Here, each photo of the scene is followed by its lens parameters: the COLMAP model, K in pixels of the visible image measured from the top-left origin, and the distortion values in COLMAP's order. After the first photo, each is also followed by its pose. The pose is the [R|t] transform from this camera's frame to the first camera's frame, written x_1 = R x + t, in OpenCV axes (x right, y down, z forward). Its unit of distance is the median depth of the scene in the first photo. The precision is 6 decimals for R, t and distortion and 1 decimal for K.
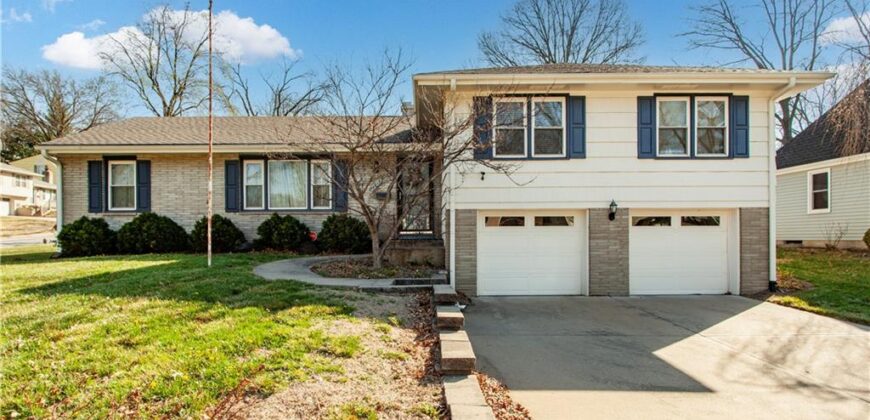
lens RADIAL K [[467.8, 0, 439.1], [0, 467.8, 244.8], [0, 0, 1]] dist [0.001285, -0.001670]
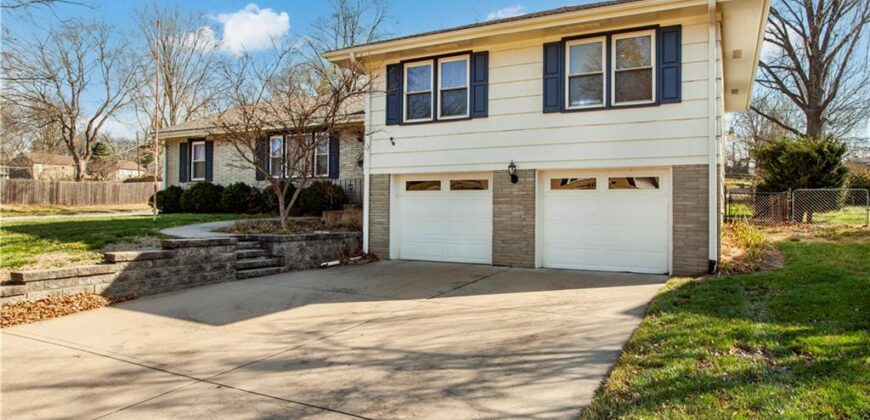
lens RADIAL K [[549.9, 0, 434.2], [0, 549.9, 207.7], [0, 0, 1]] dist [-0.039780, -0.000306]
pose [[0.874538, 0.009179, -0.484870, 0.745433], [-0.011873, 0.999926, -0.002485, -0.000777], [0.484812, 0.007931, 0.874583, -0.006235]]
